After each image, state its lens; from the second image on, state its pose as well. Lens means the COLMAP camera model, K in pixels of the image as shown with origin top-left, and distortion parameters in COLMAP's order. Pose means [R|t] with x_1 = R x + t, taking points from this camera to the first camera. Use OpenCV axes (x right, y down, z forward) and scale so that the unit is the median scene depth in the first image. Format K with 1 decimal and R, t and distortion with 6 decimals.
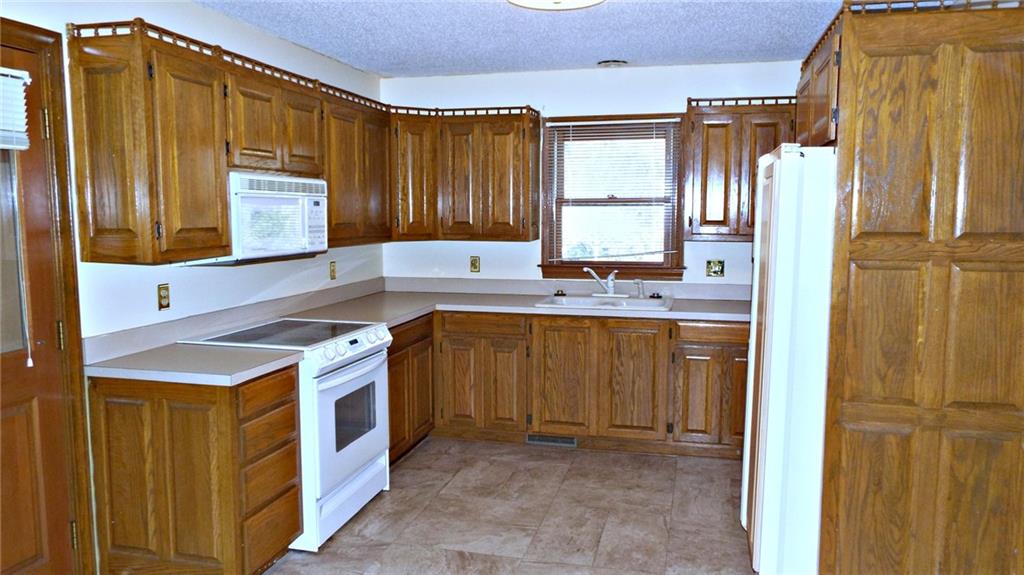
lens RADIAL K [[745.1, 0, 518.3], [0, 745.1, 288.5], [0, 0, 1]] dist [-0.020234, 0.007372]
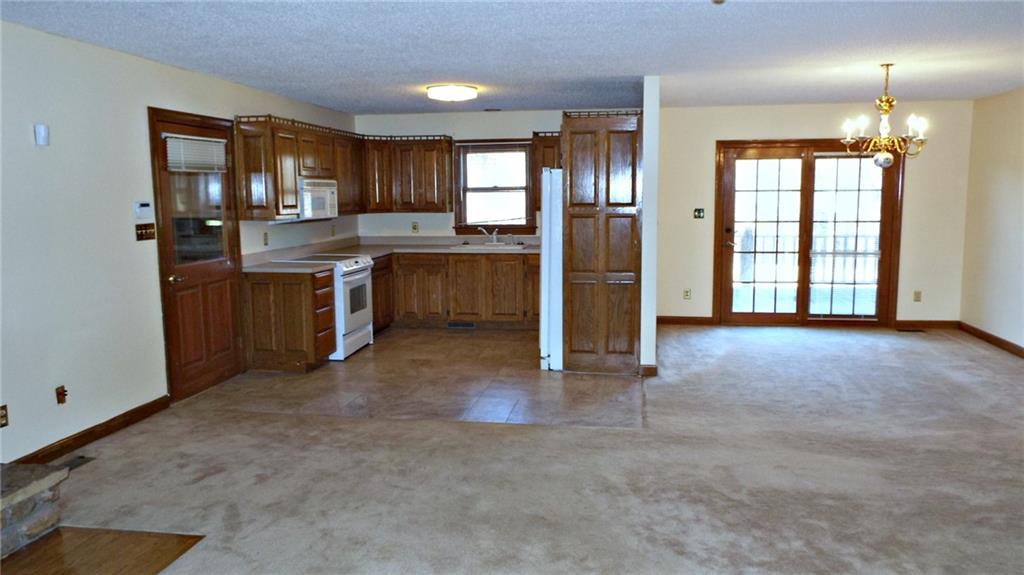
lens RADIAL K [[764.9, 0, 518.6], [0, 764.9, 287.7], [0, 0, 1]] dist [-0.011868, 0.004963]
pose [[0.996307, -0.019460, 0.083625, 0.031872], [0.017763, 0.999622, 0.020997, 0.083318], [-0.084002, -0.019434, 0.996276, -0.860383]]
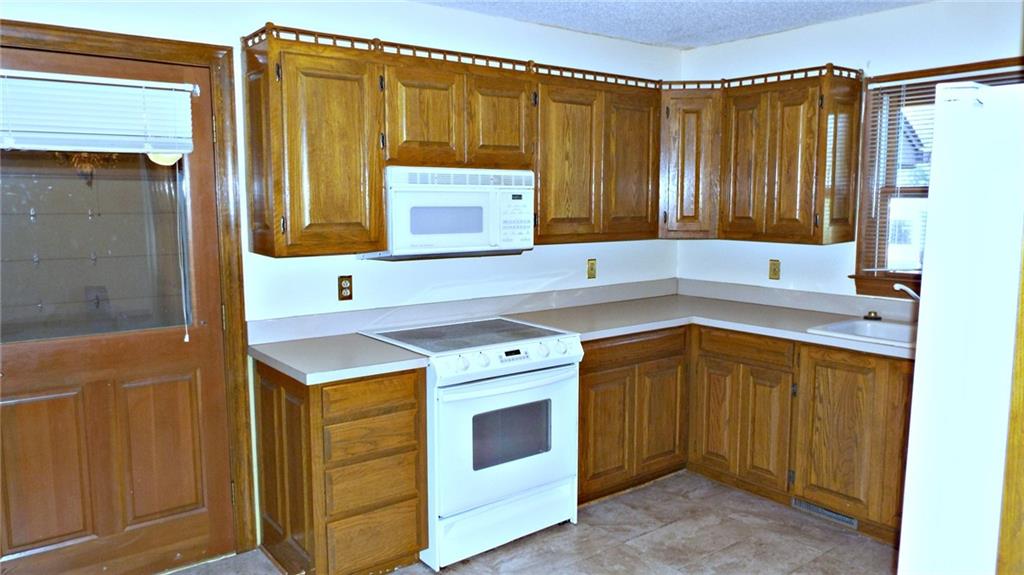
lens RADIAL K [[745.1, 0, 518.3], [0, 745.1, 288.5], [0, 0, 1]] dist [-0.020234, 0.007372]
pose [[0.785509, 0.070906, -0.614775, 0.258928], [-0.061198, 0.997445, 0.036848, -0.029885], [0.615817, 0.008679, 0.787841, 0.234287]]
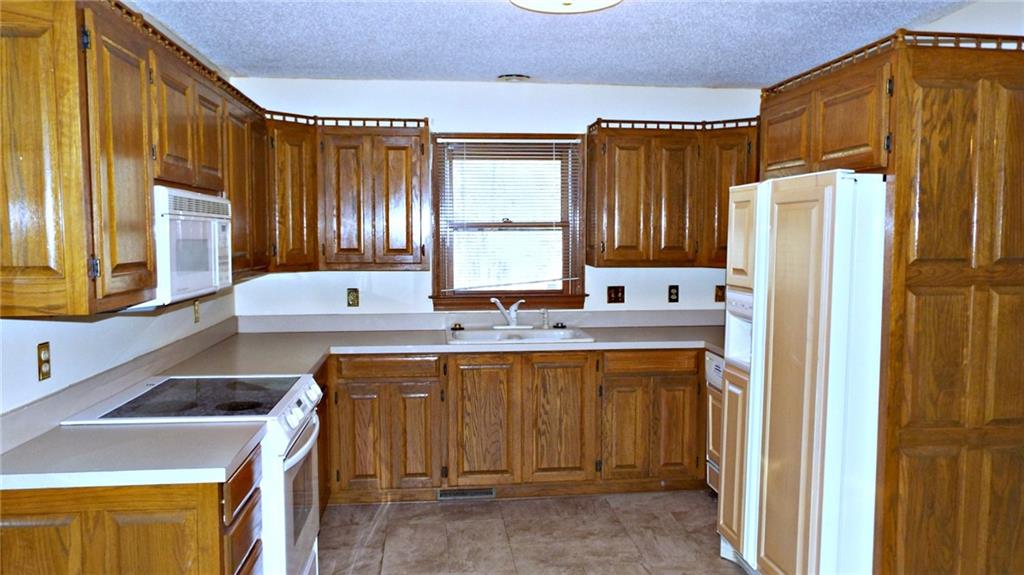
lens RADIAL K [[764.9, 0, 518.6], [0, 764.9, 287.7], [0, 0, 1]] dist [-0.011868, 0.004963]
pose [[0.936185, -0.025476, 0.350584, -0.223675], [0.036988, 0.998973, -0.026179, -0.016220], [-0.349557, 0.037476, 0.936165, 0.119352]]
